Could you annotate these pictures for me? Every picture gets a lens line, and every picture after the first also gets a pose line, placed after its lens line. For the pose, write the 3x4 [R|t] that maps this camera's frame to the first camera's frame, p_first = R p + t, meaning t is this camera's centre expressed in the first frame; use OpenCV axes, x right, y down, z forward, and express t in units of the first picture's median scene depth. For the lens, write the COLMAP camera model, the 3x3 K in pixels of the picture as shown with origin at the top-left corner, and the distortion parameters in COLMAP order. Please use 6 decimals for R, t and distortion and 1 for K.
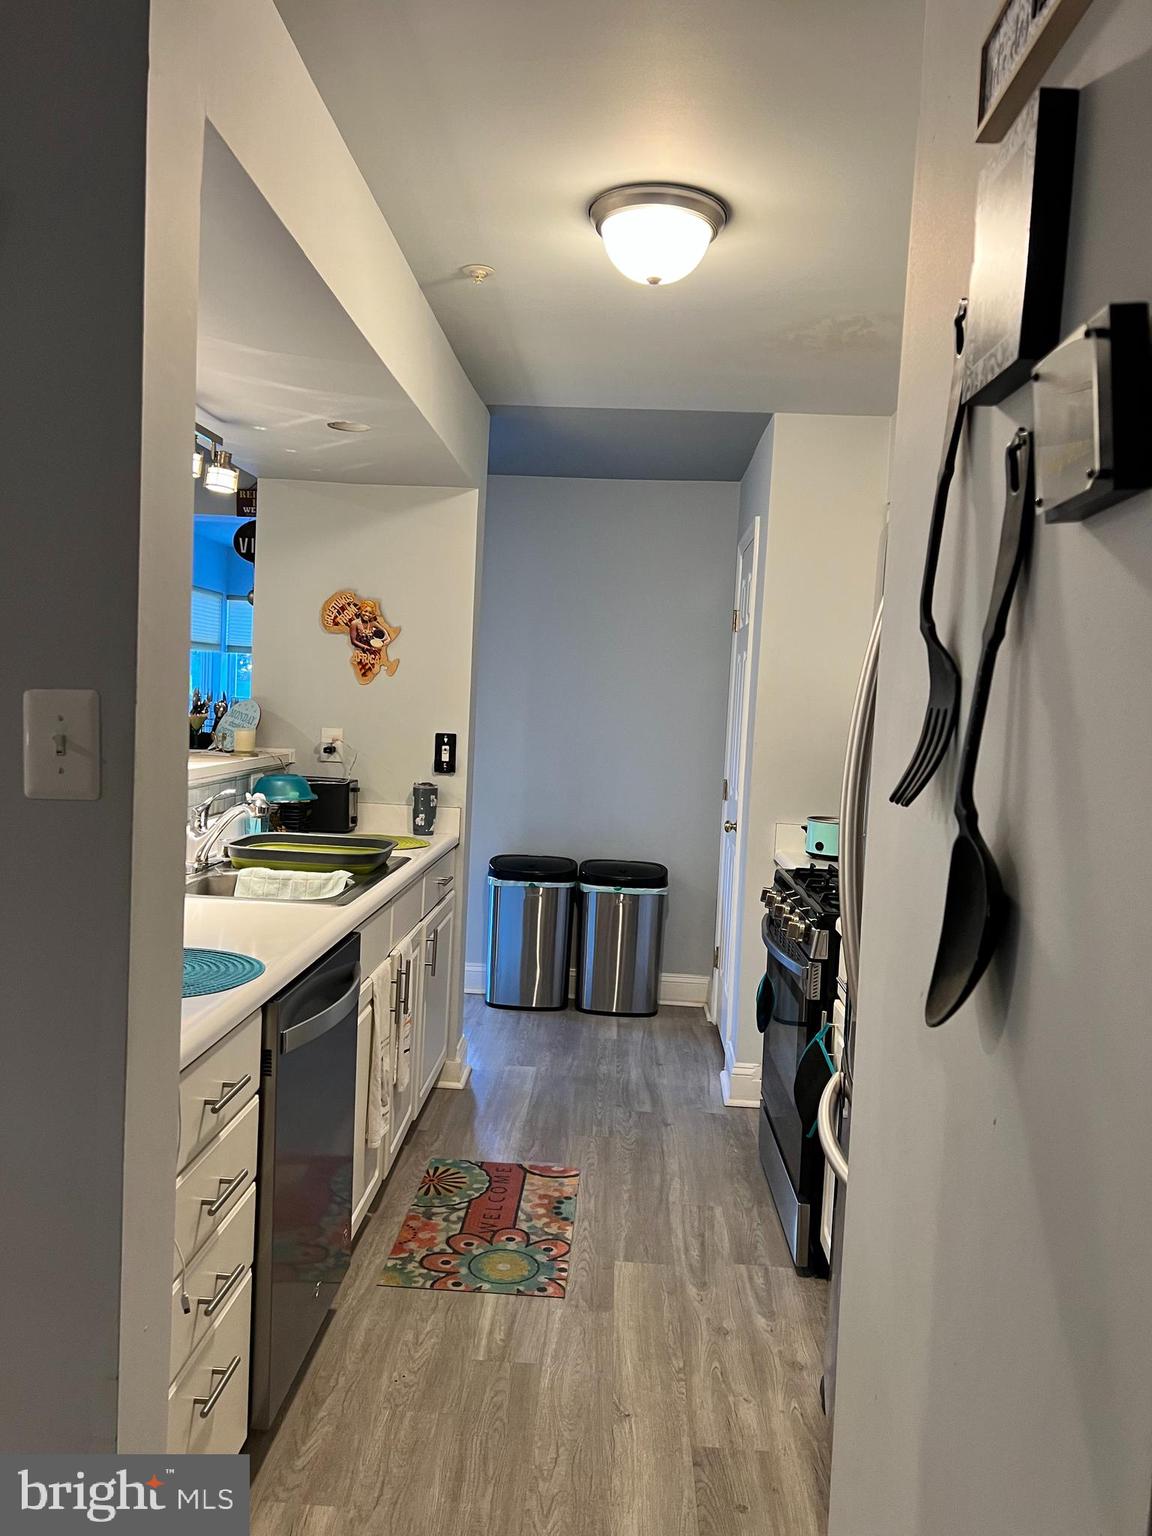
lens RADIAL K [[1145.2, 0, 577.3], [0, 1145.2, 771.2], [0, 0, 1]] dist [0.039682, -0.039411]
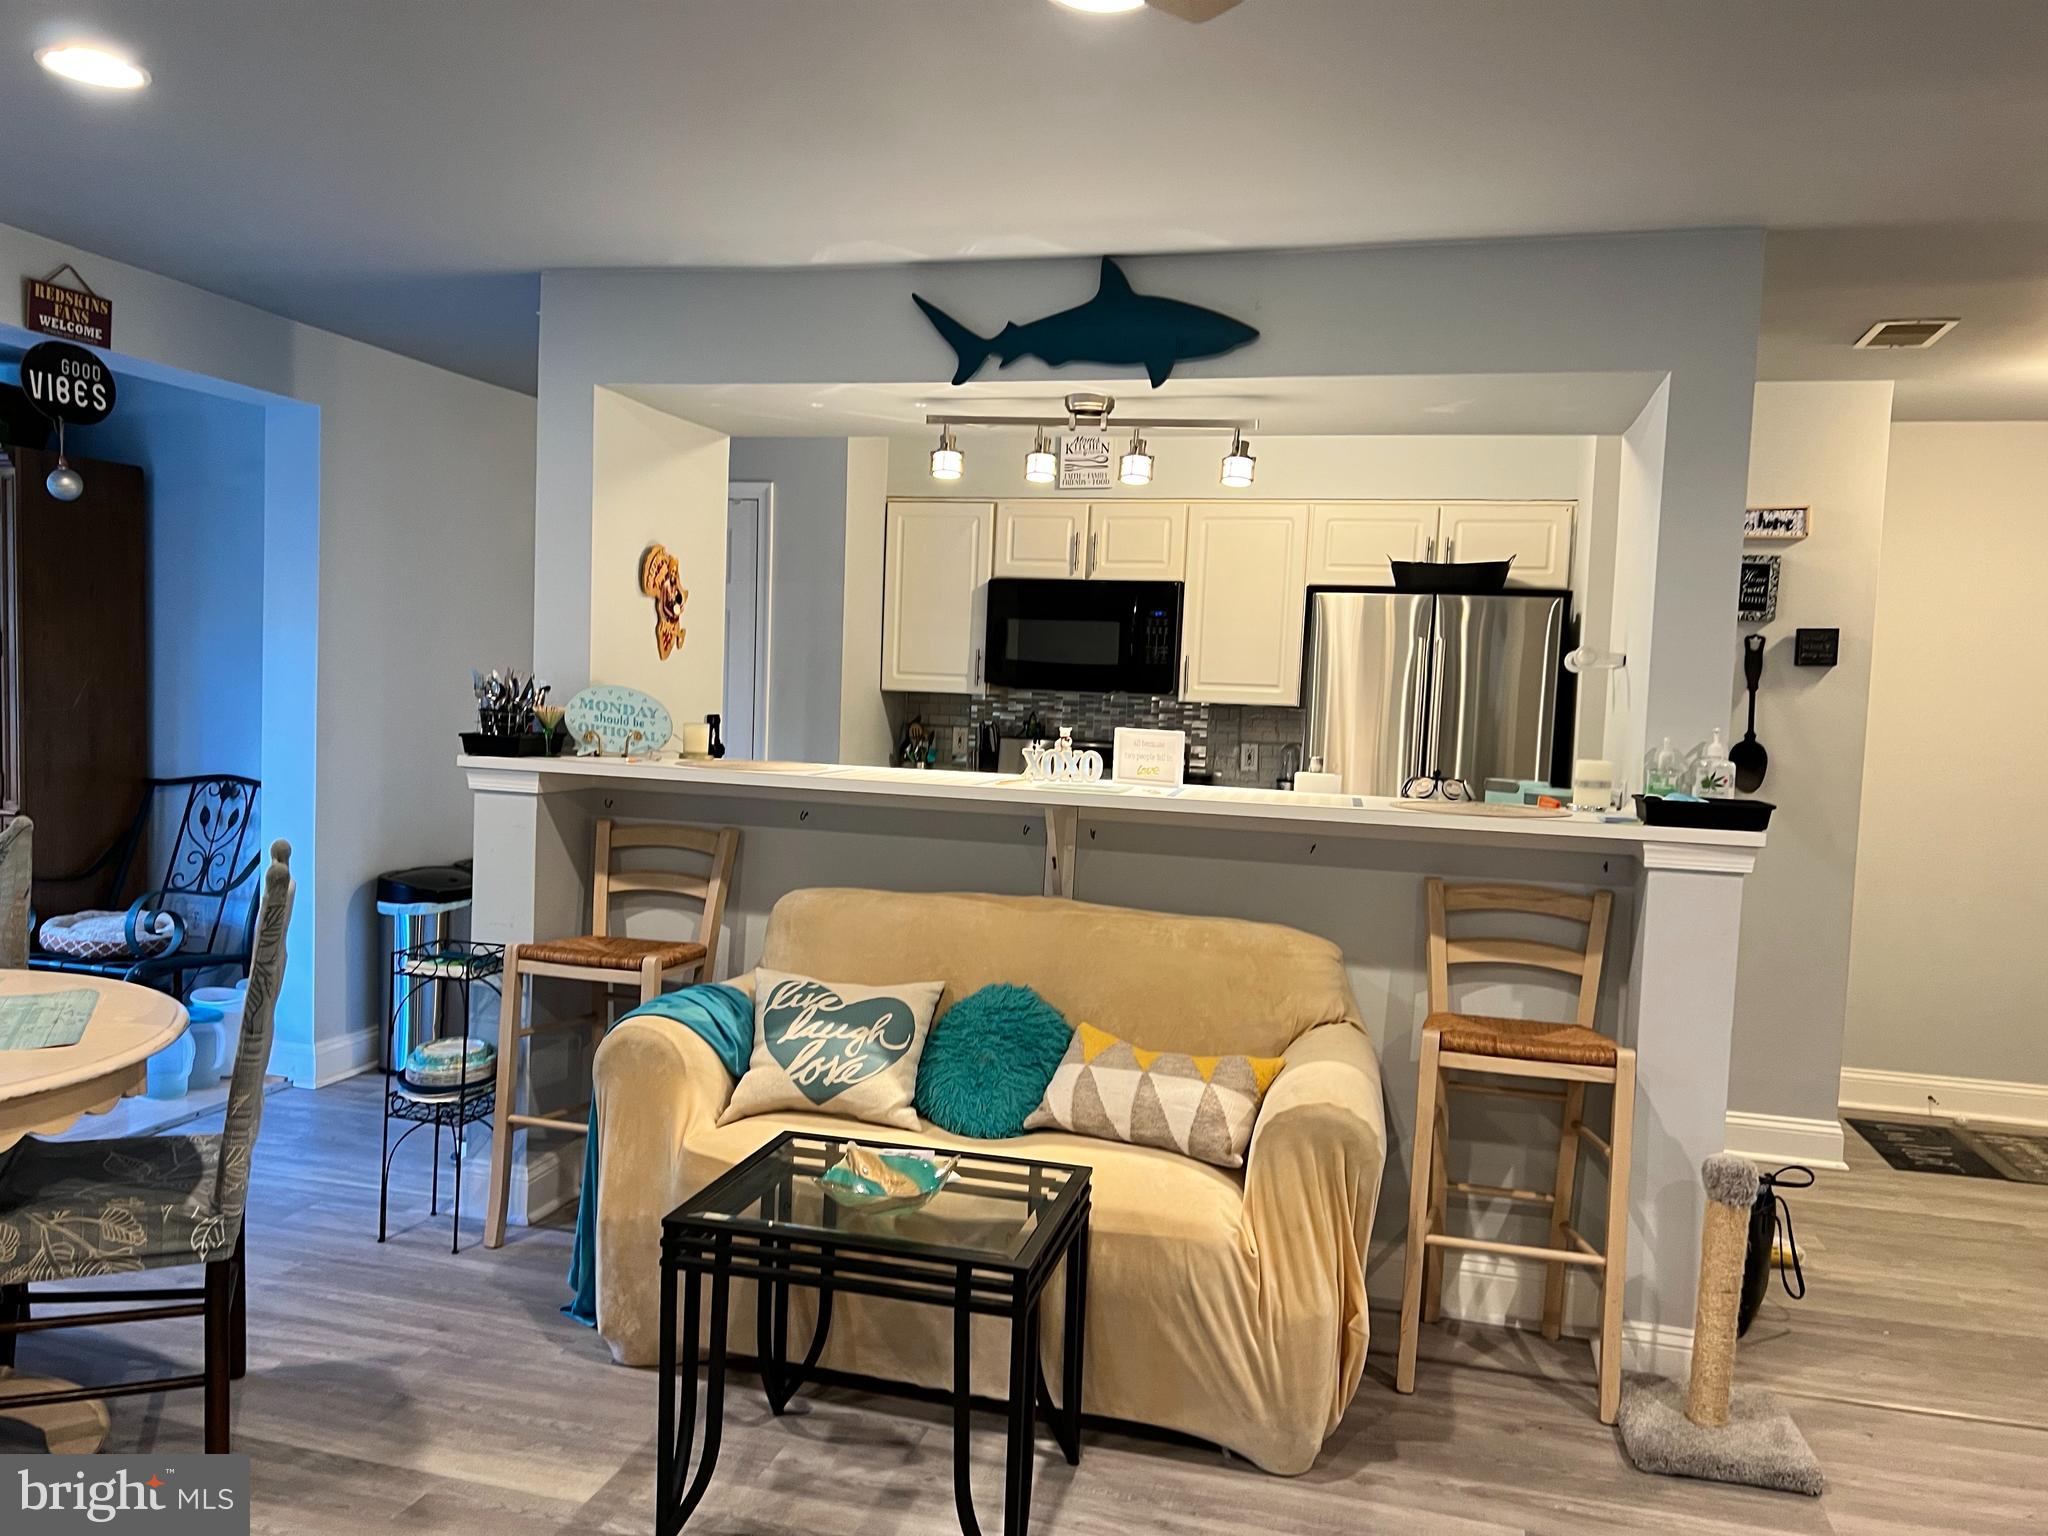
lens RADIAL K [[1527.0, 0, 1025.2], [0, 1527.0, 770.9], [0, 0, 1]] dist [0.039682, -0.039411]
pose [[0.221829, -0.093409, 0.970601, -1.206062], [0.029698, 0.995586, 0.089026, -0.086735], [-0.974633, 0.009077, 0.223625, 0.507274]]
